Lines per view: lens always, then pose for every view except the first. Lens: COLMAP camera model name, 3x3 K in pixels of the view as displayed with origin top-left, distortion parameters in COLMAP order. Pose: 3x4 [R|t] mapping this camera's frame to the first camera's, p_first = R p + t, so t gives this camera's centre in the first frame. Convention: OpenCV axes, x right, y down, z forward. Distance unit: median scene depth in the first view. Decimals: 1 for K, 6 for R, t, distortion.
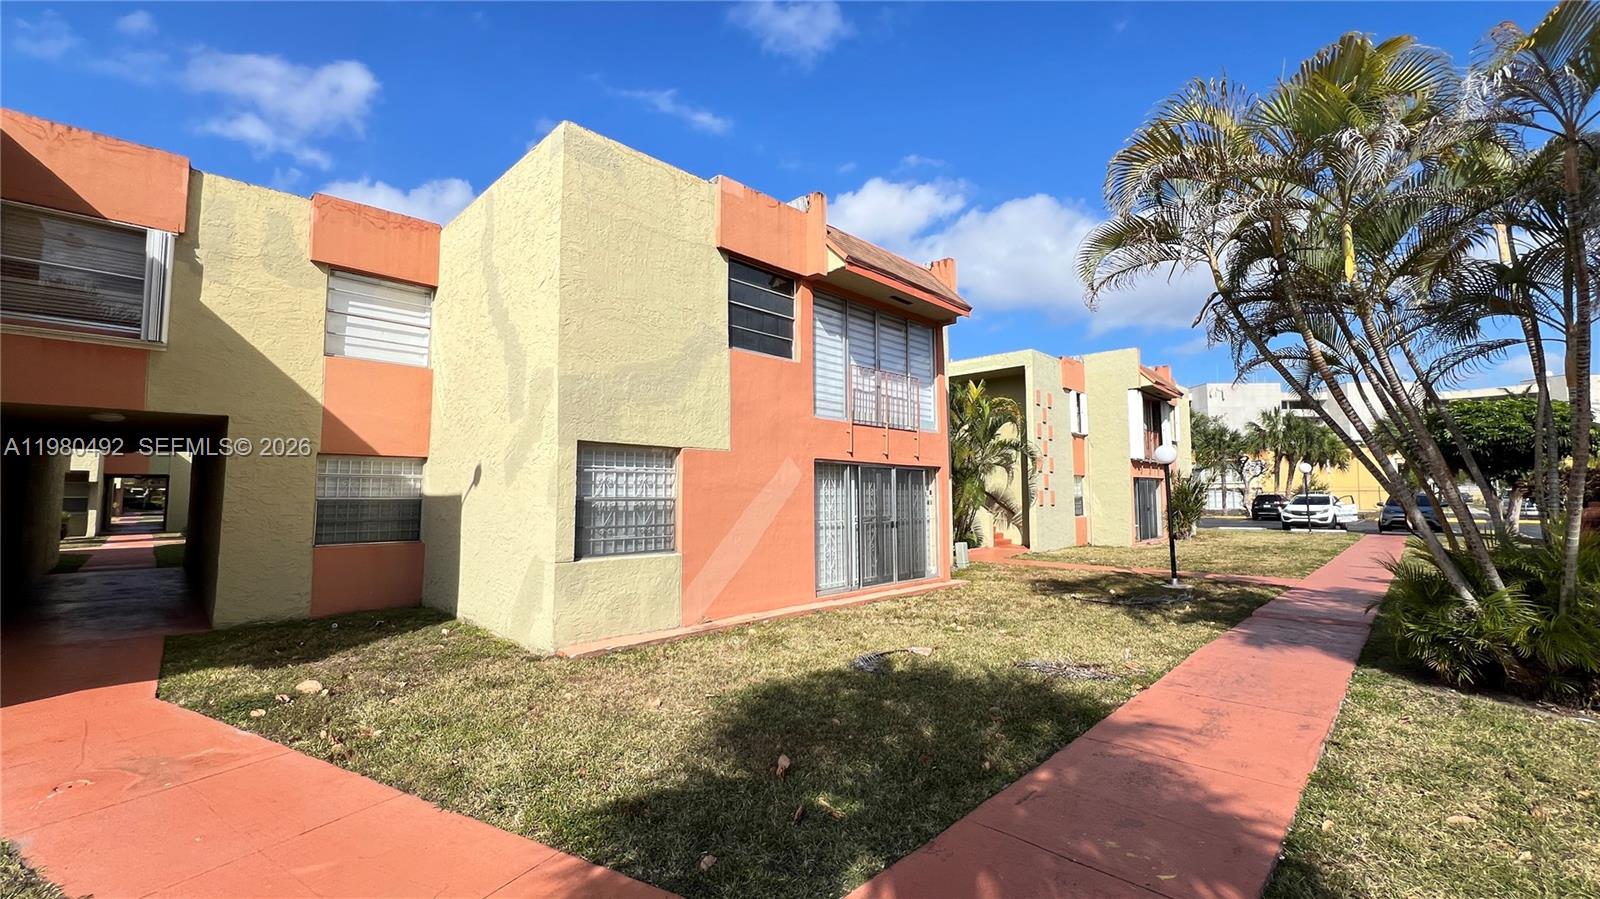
lens RADIAL K [[640.4, 0, 773.7], [0, 640.4, 447.0], [0, 0, 1]] dist [0.003590, 0.000750]
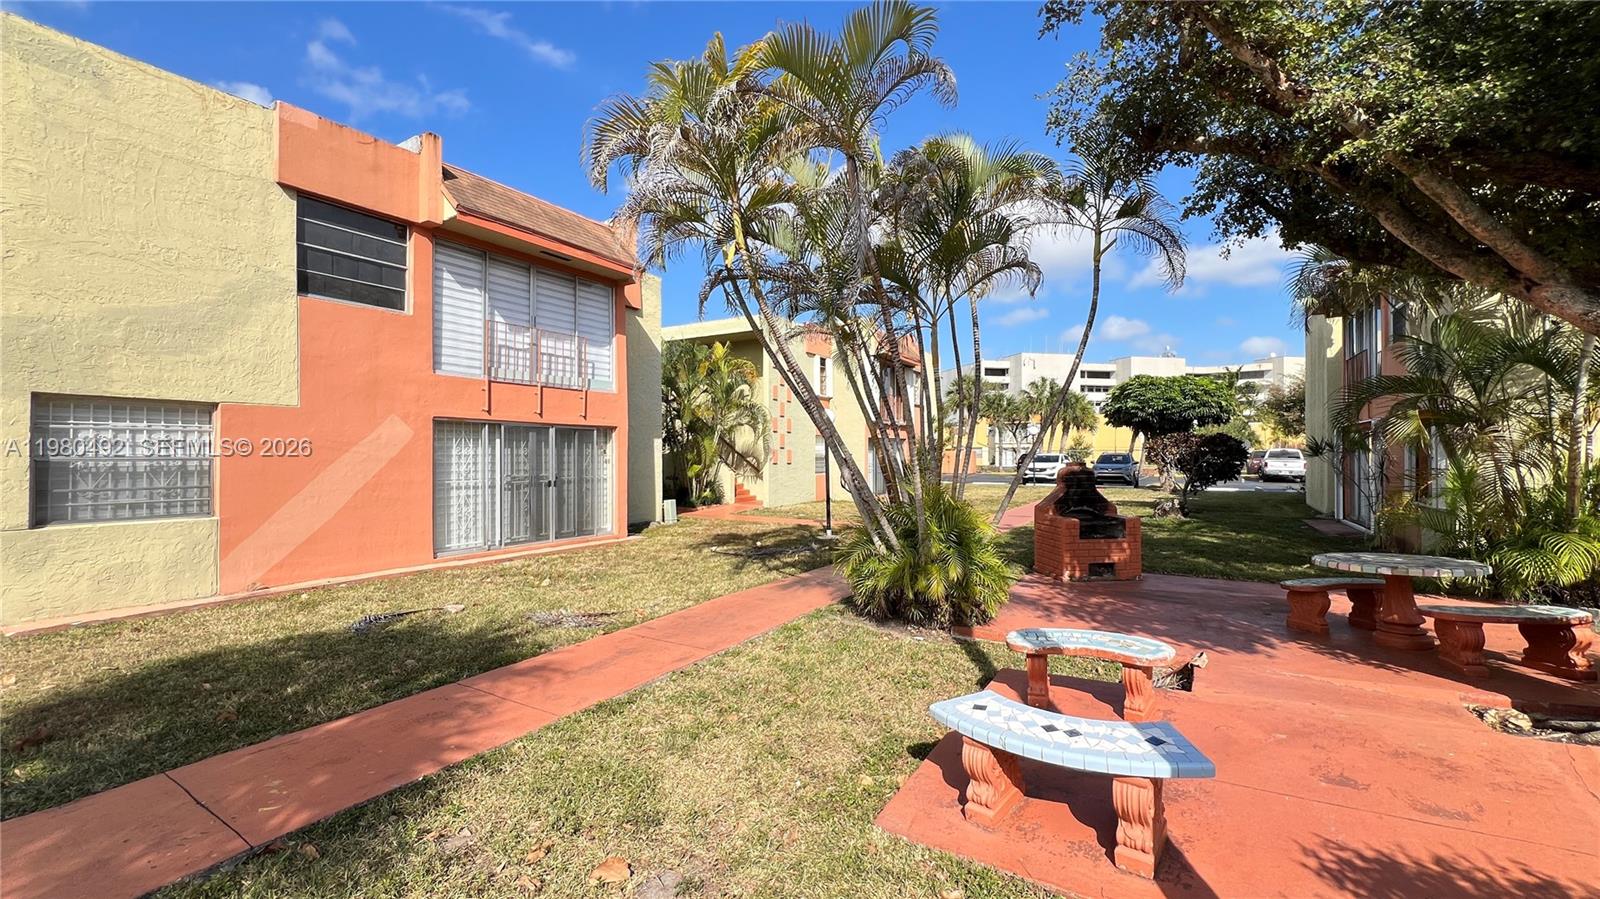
lens RADIAL K [[640.4, 0, 789.1], [0, 640.4, 447.4], [0, 0, 1]] dist [0.003590, 0.000750]
pose [[0.980219, -0.000185, 0.197916, 0.421531], [-0.012182, 0.998047, 0.061262, -0.001156], [-0.197540, -0.062461, 0.978303, -0.056417]]
